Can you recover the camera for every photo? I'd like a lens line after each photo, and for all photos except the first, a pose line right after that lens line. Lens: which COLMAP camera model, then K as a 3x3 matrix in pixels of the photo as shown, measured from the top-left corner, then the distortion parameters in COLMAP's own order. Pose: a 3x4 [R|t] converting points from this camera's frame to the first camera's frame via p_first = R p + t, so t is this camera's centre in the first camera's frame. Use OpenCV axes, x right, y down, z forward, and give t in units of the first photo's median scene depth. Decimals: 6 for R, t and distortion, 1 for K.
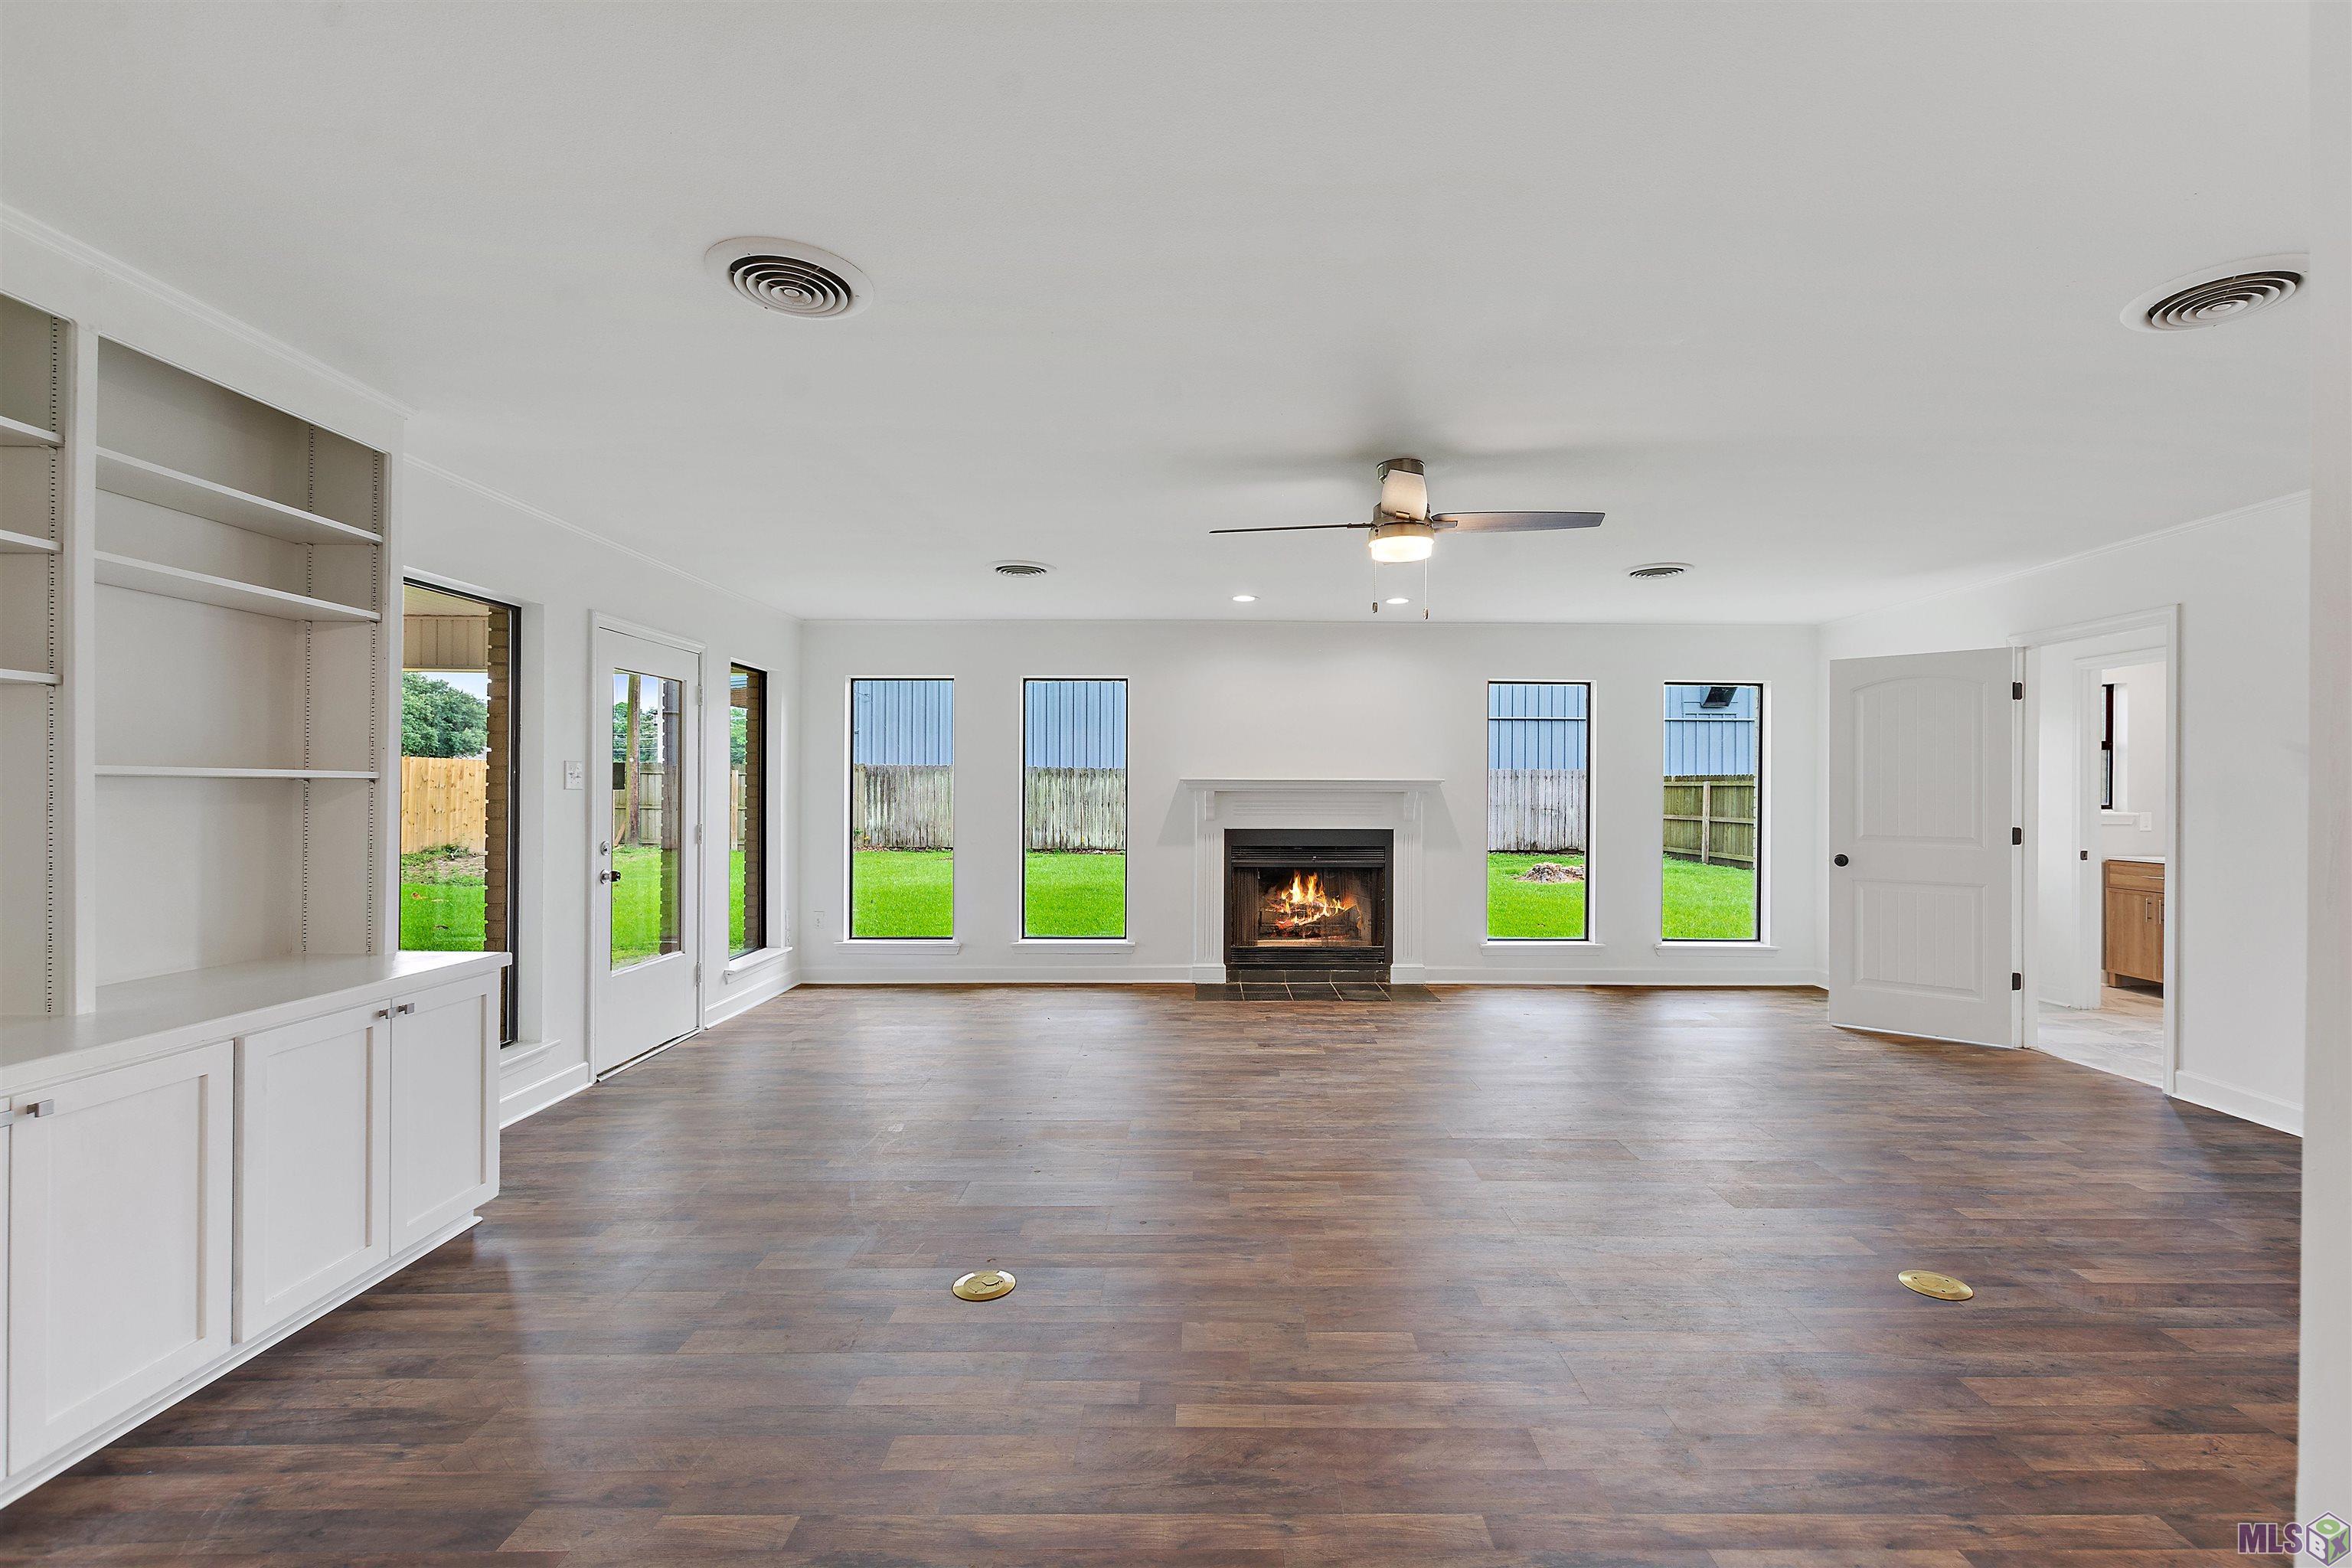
lens RADIAL K [[1058.7, 0, 1217.2], [0, 1058.7, 783.0], [0, 0, 1]] dist [0.002472, 0.000251]
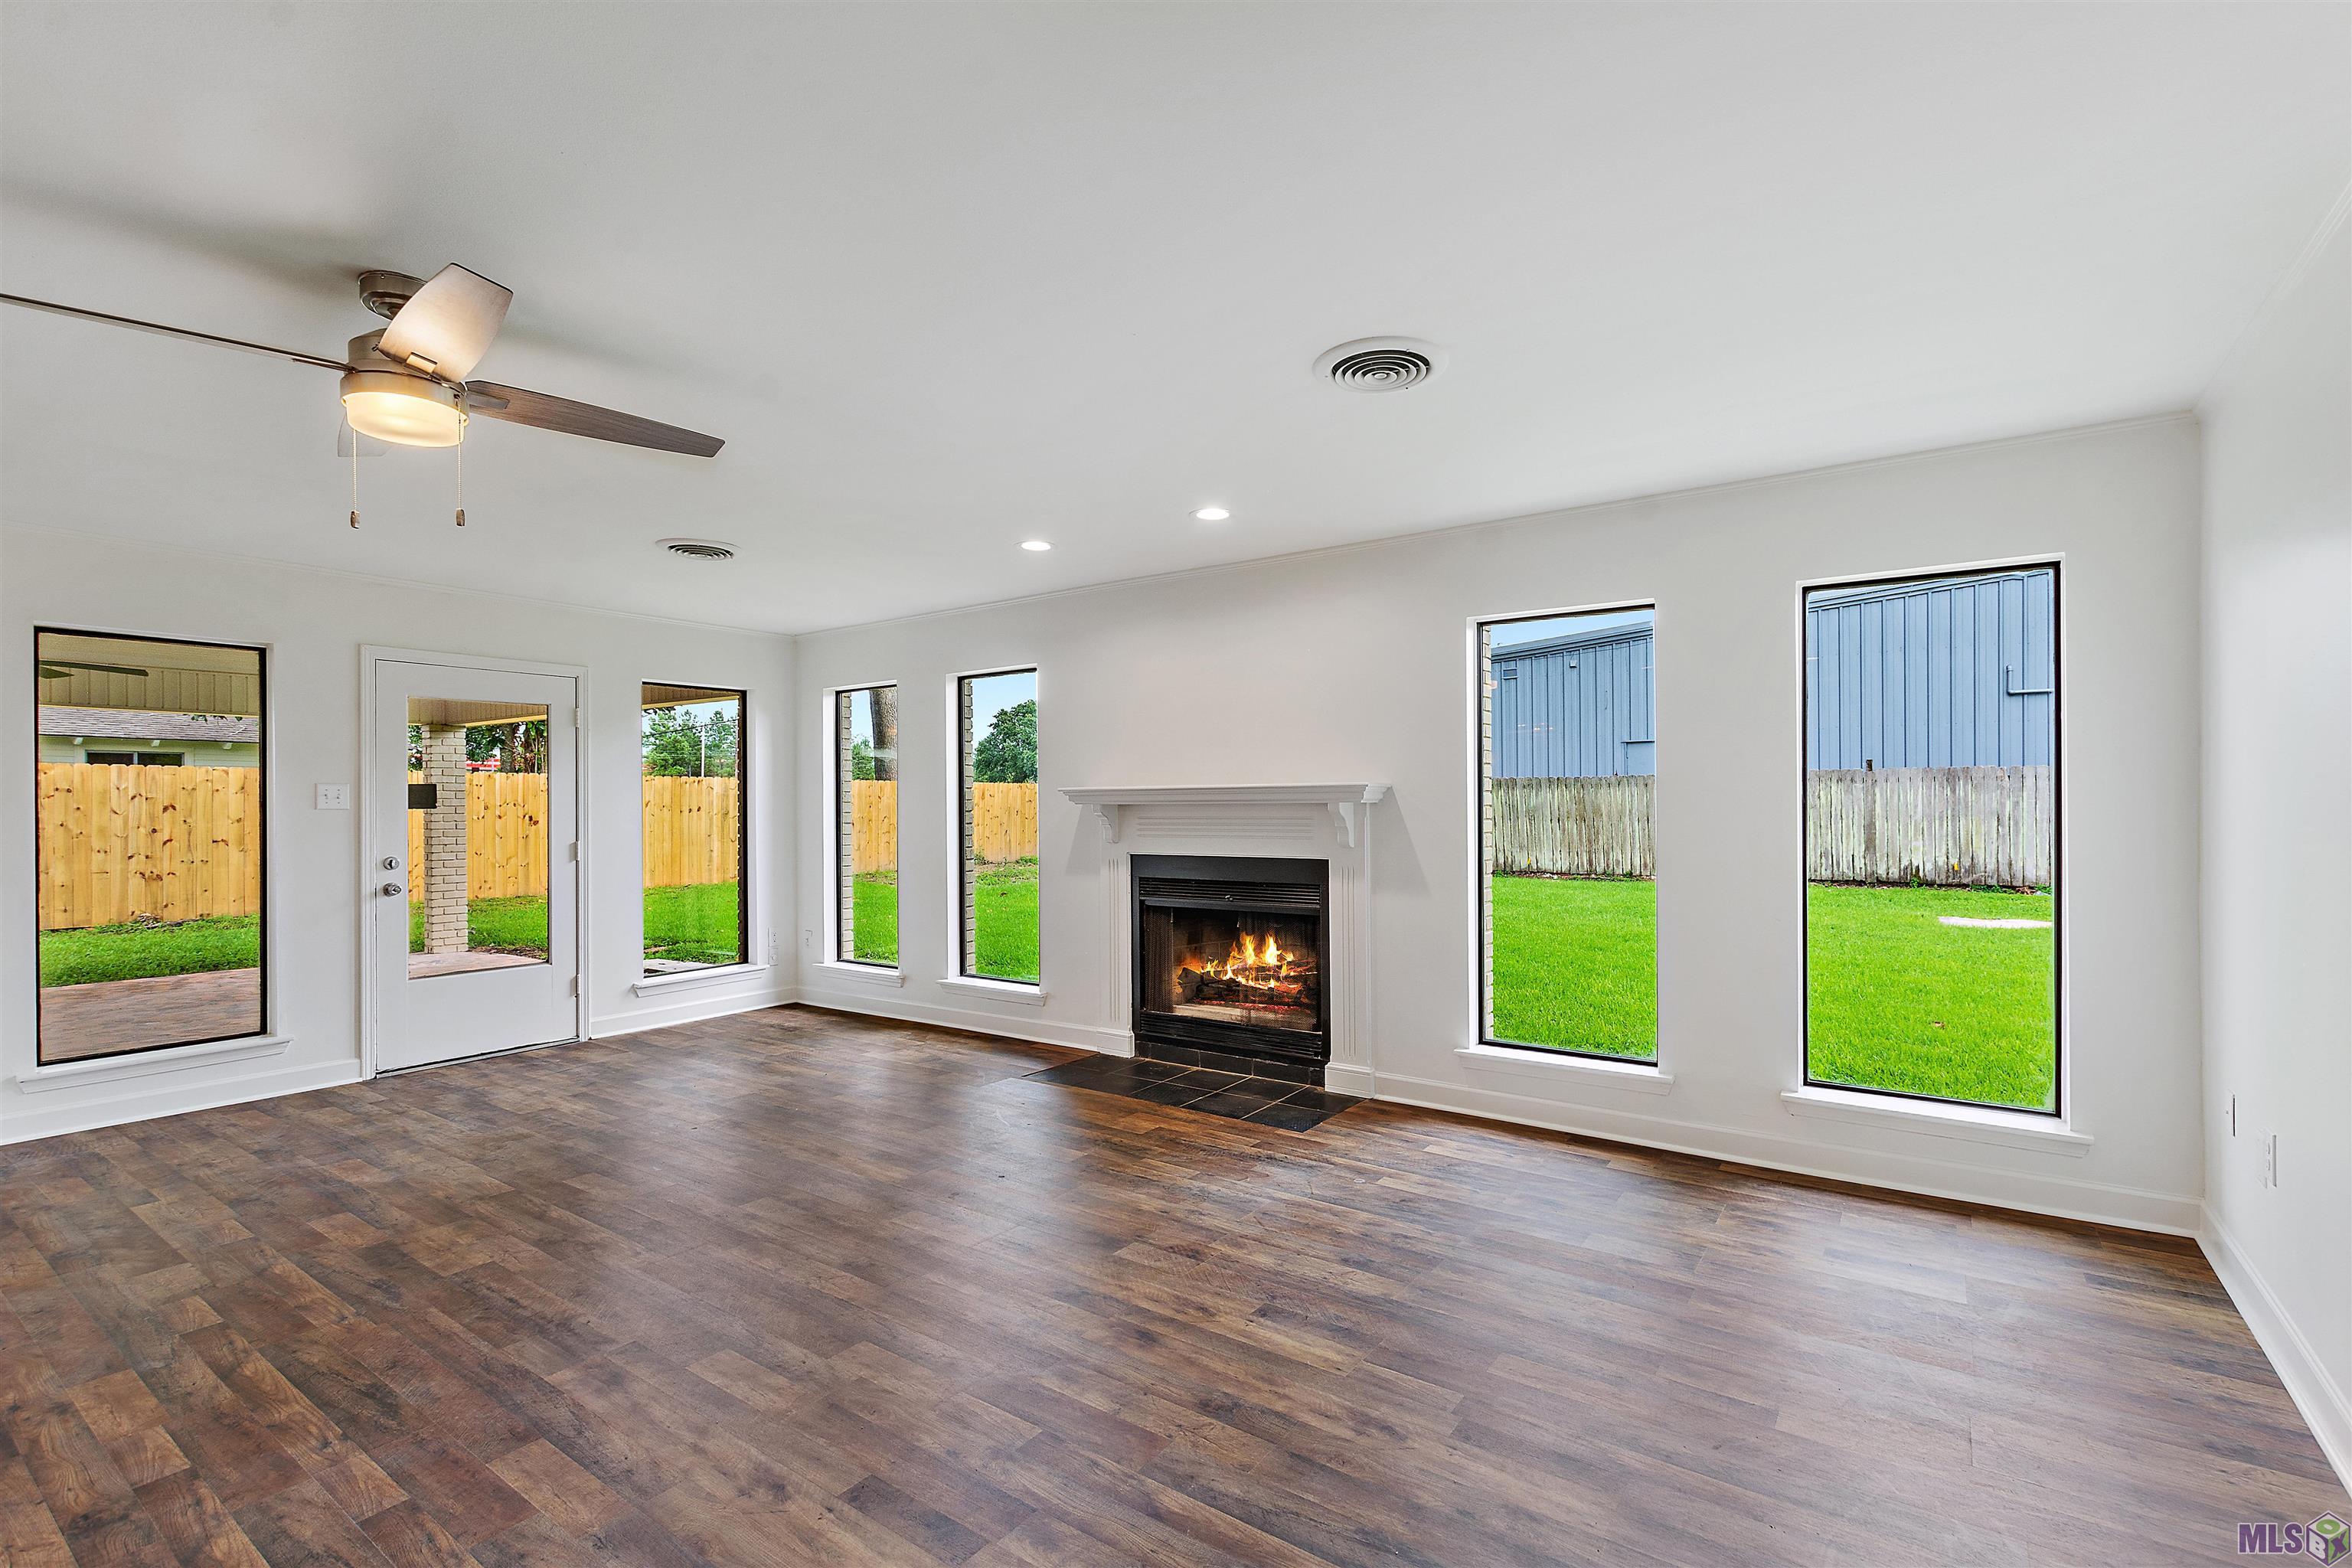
lens RADIAL K [[1071.3, 0, 1172.2], [0, 1071.3, 794.7], [0, 0, 1]] dist [0.001008, 0.000104]
pose [[0.804531, -0.015595, -0.593705, 0.486576], [0.013875, 0.999876, -0.007463, 0.007086], [0.593748, -0.002233, 0.804648, 0.400802]]
